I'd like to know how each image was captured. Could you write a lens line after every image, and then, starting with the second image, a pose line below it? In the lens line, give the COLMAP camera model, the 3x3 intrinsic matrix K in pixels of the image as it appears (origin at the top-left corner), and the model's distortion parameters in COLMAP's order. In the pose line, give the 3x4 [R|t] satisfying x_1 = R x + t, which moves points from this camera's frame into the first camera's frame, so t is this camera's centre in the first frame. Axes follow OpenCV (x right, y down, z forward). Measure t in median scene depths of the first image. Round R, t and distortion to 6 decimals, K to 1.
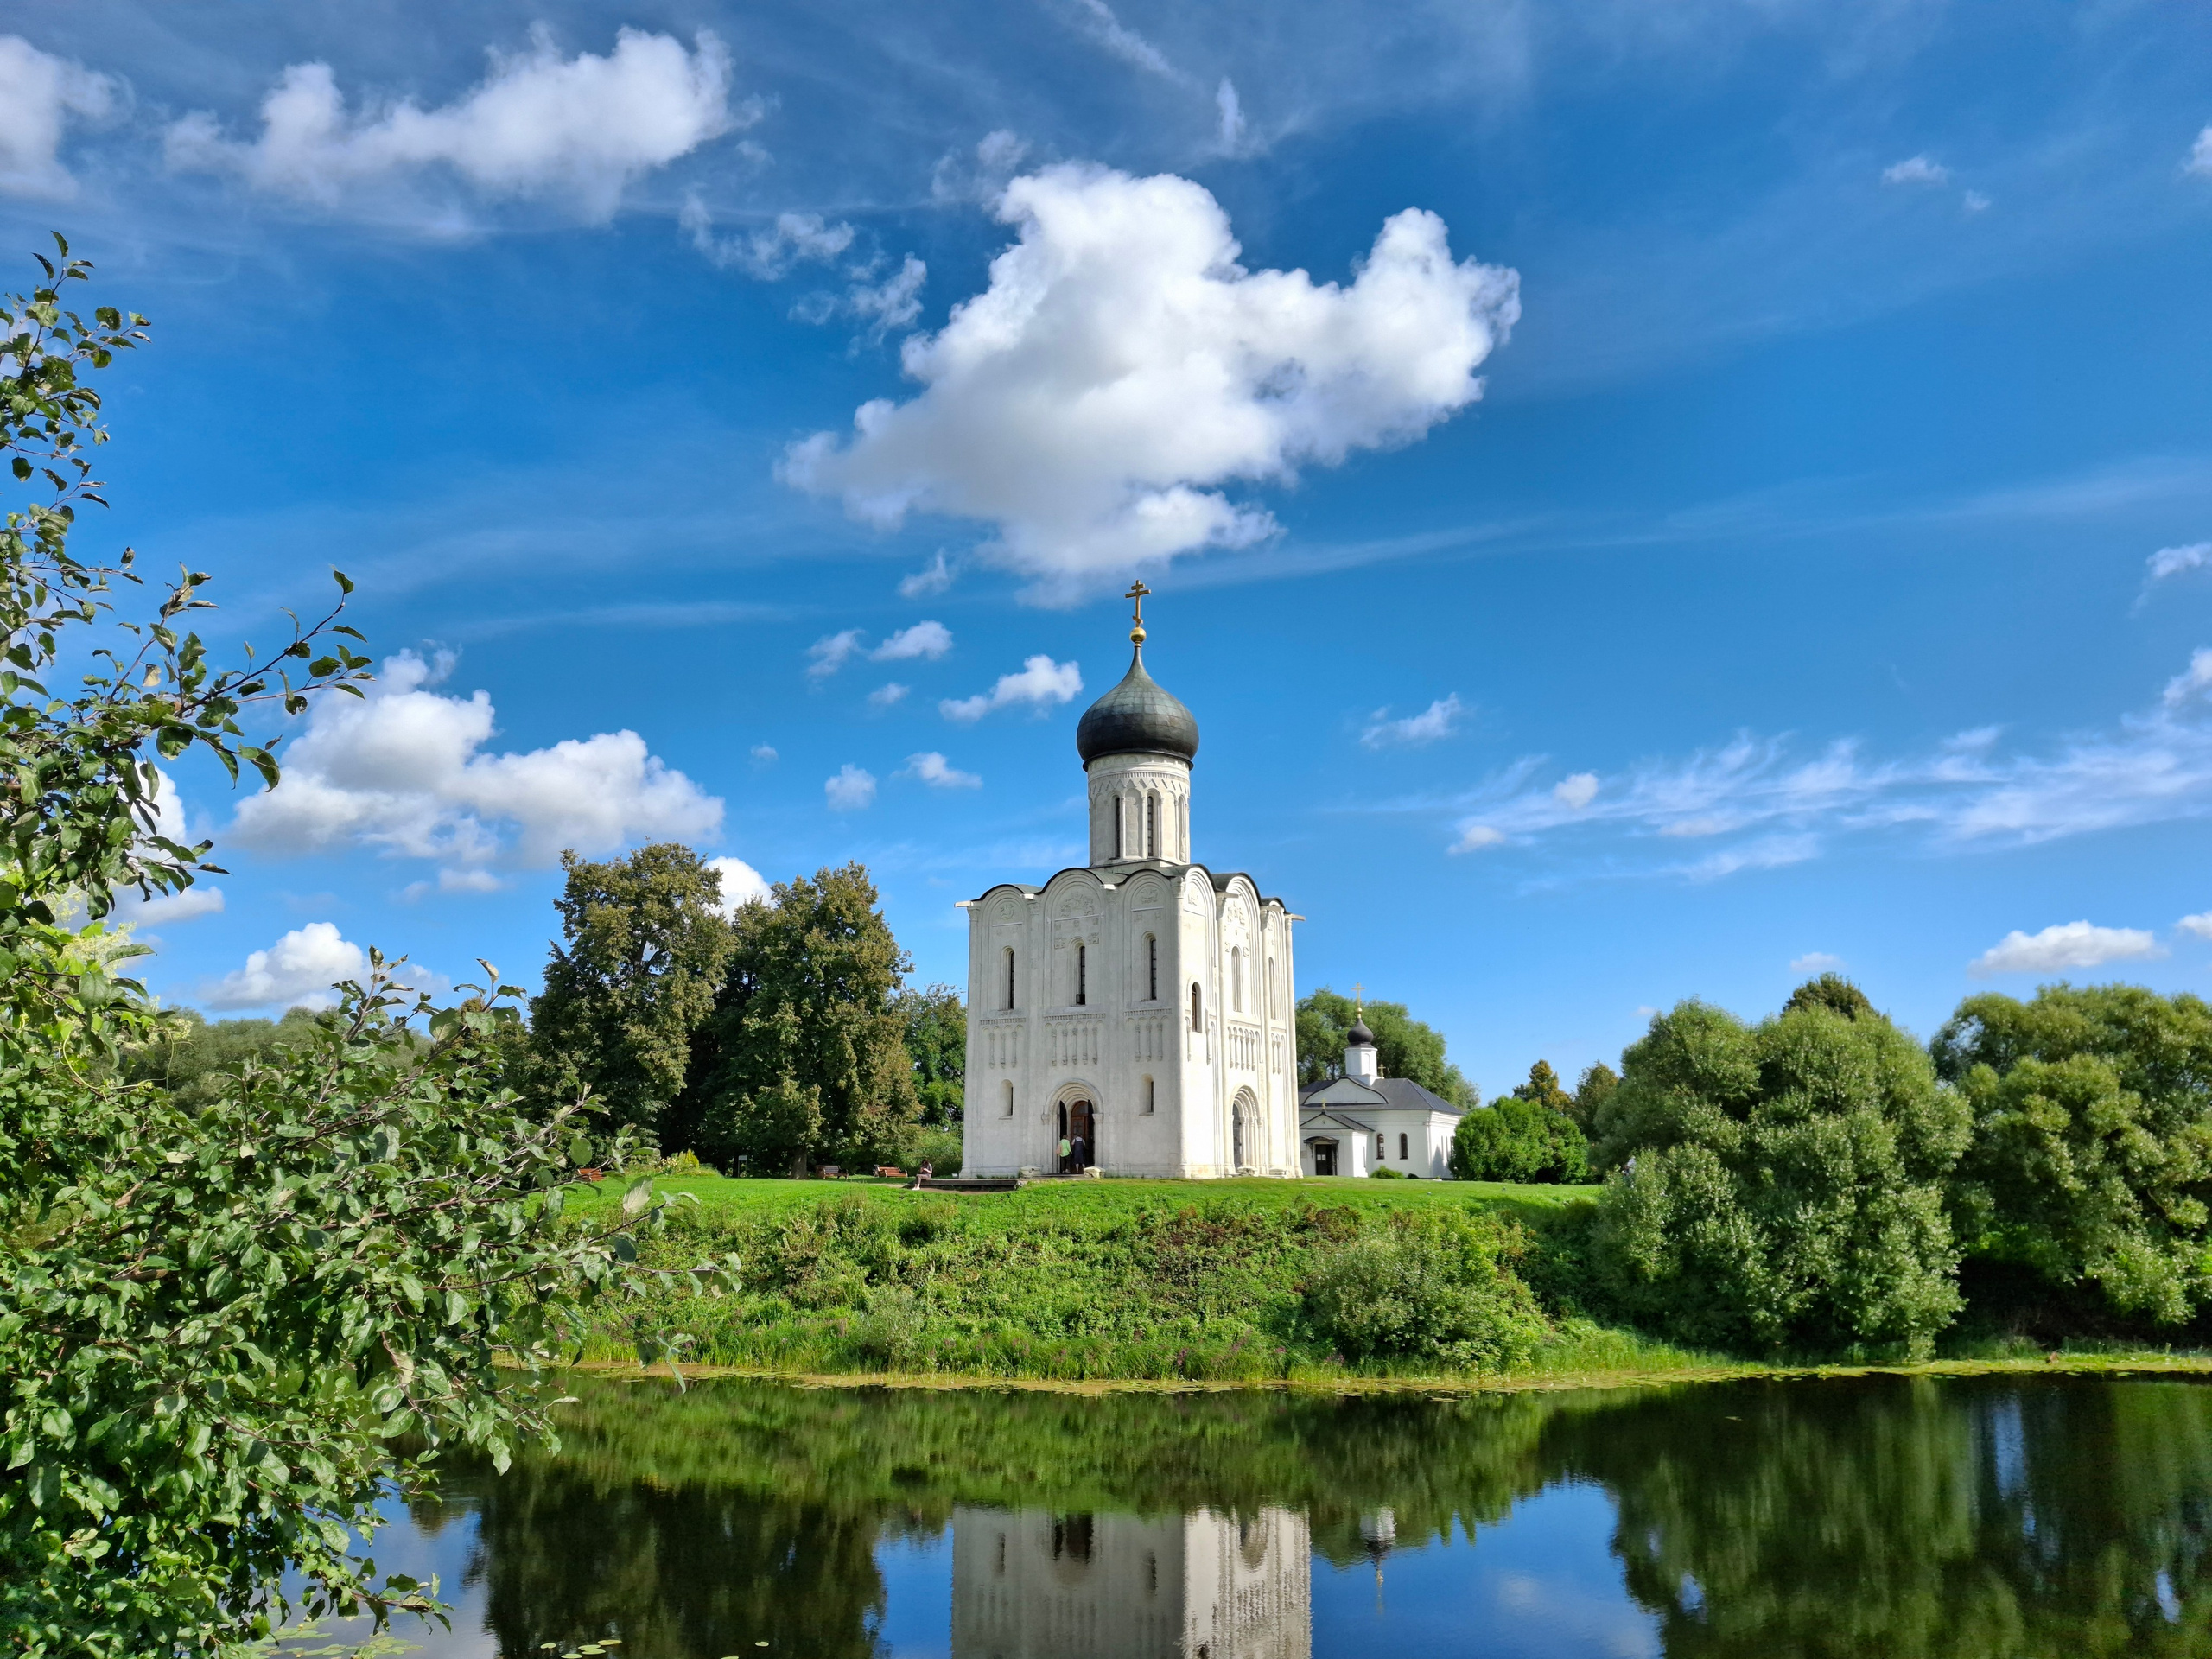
lens RADIAL K [[1596.2, 0, 1173.5], [0, 1596.2, 830.5], [0, 0, 1]] dist [0.185561, -0.381135]
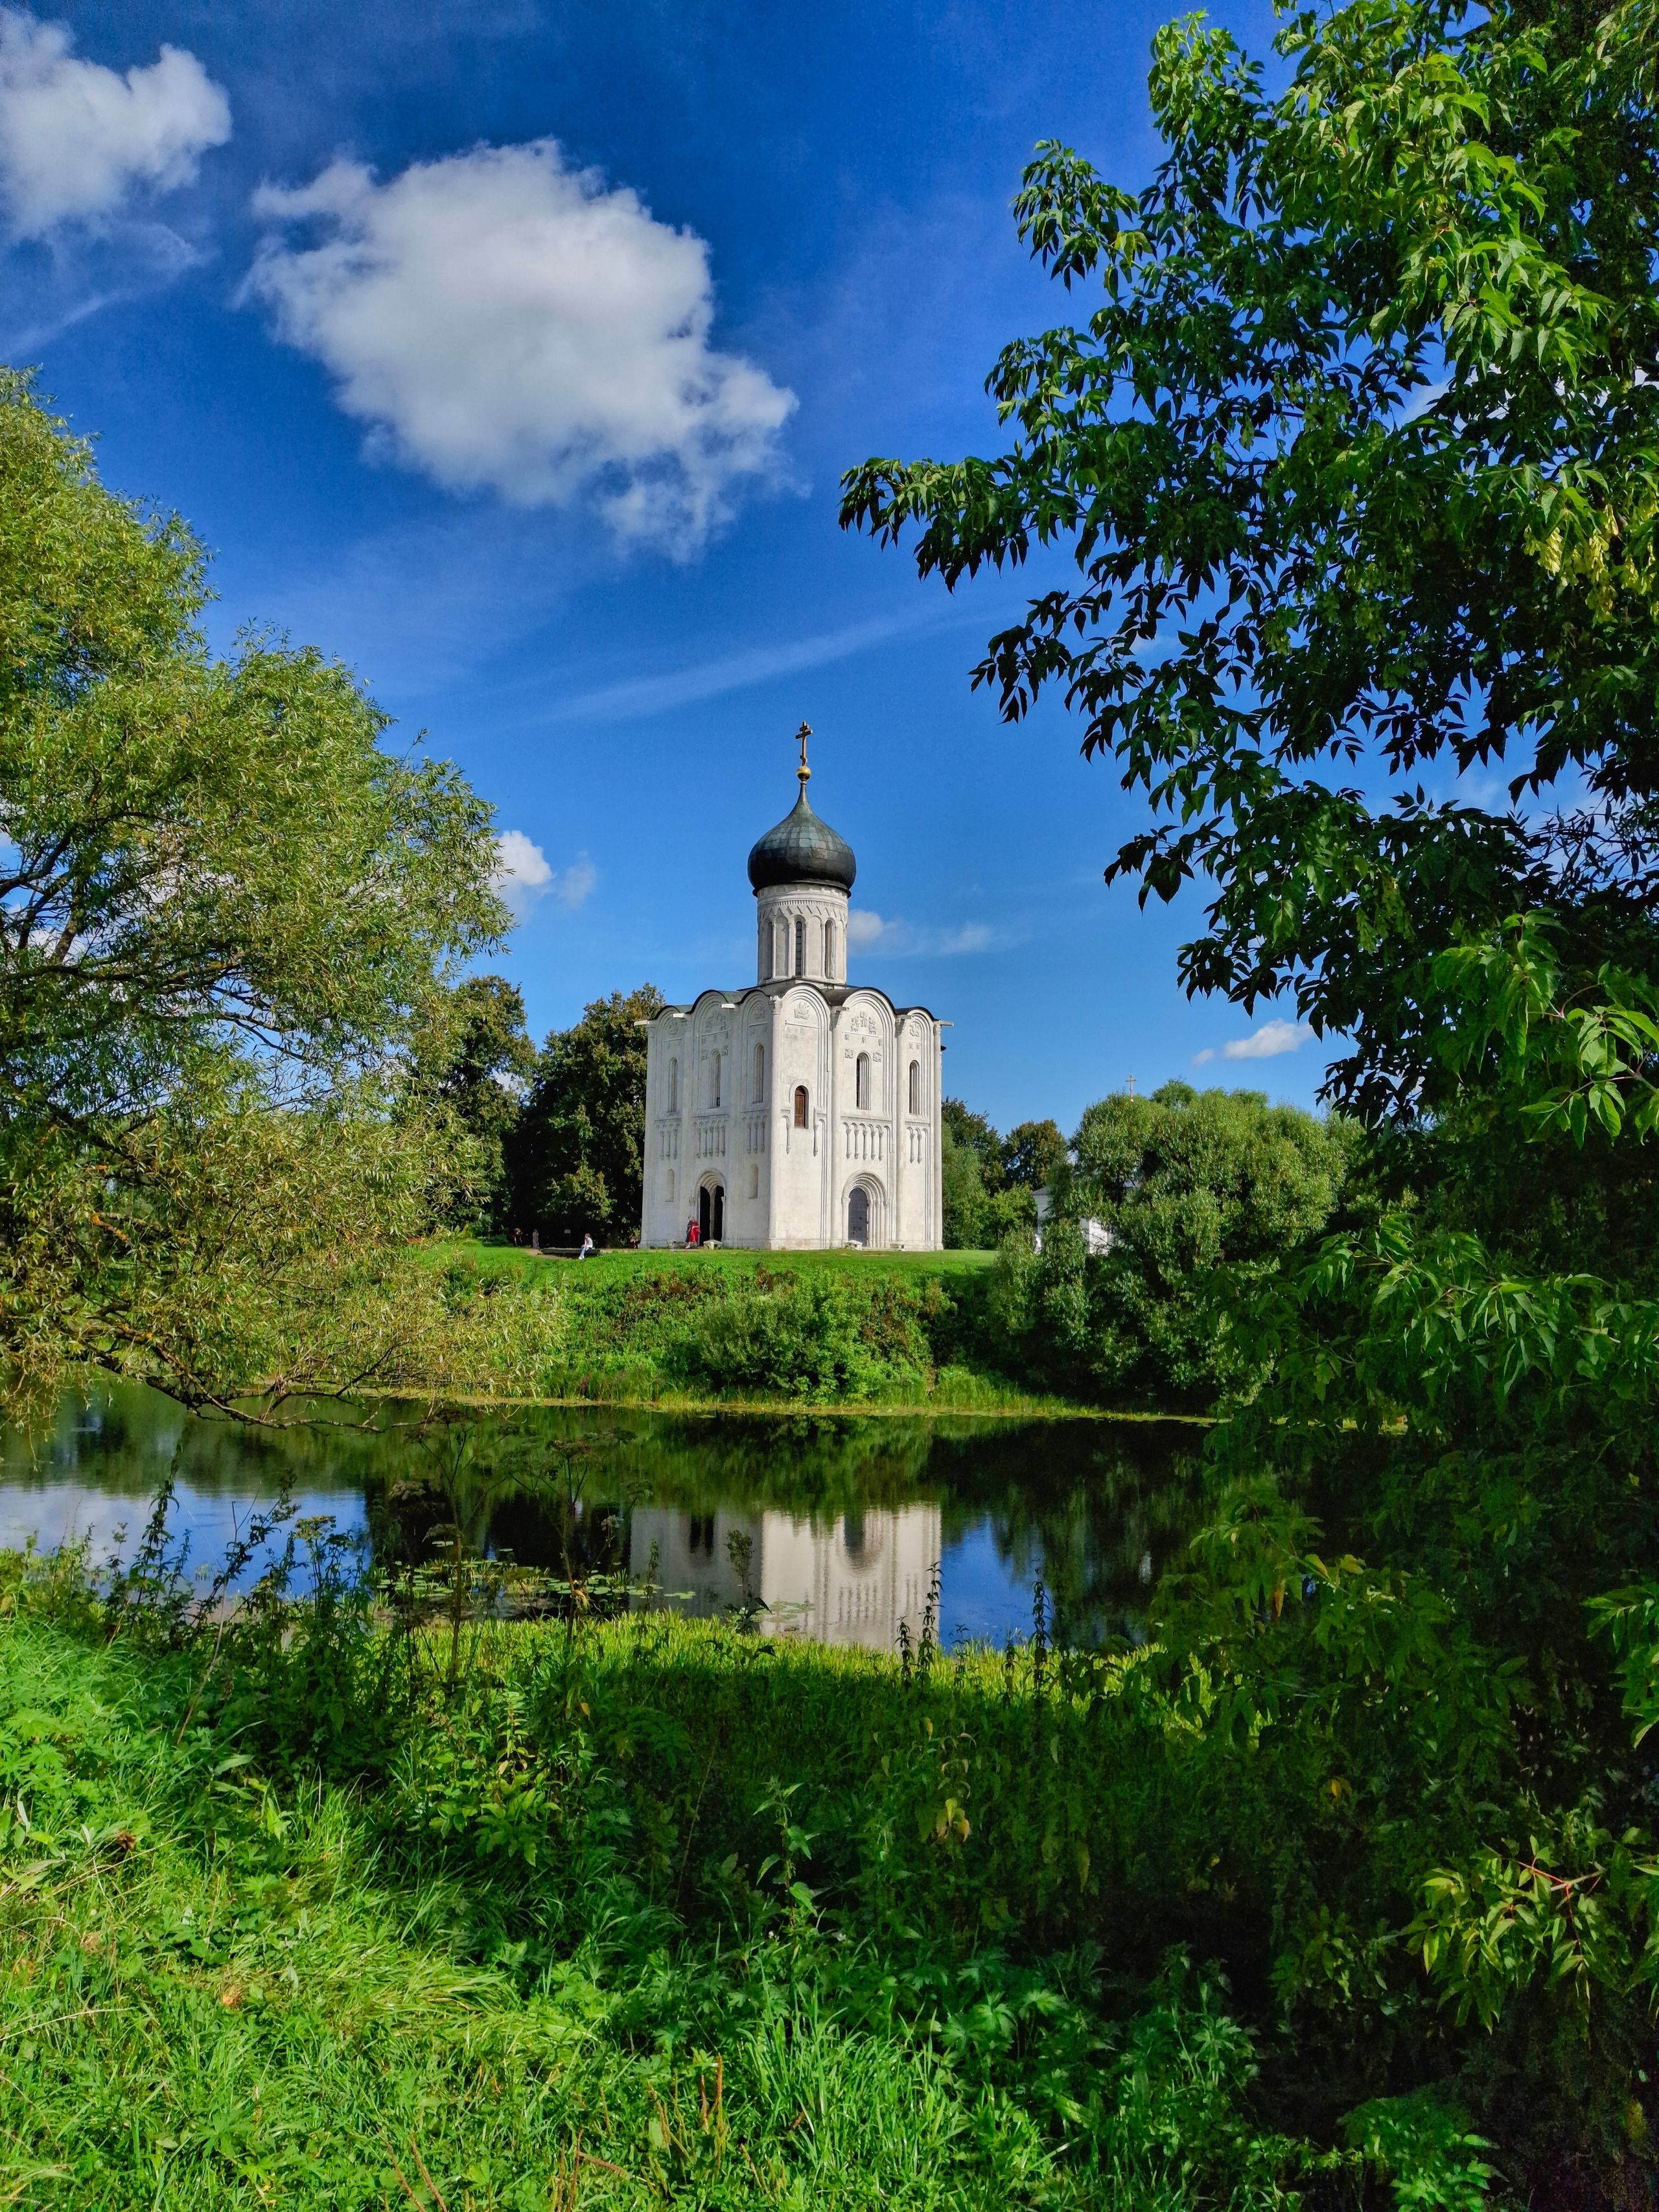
lens RADIAL K [[1611.9, 0, 853.8], [0, 1611.9, 1107.0], [0, 0, 1]] dist [0.182123, -0.404924]
pose [[0.943932, -0.016980, -0.329702, 0.402224], [0.055403, 0.992661, 0.107496, -0.012201], [0.325457, -0.119736, 0.937945, -0.075458]]
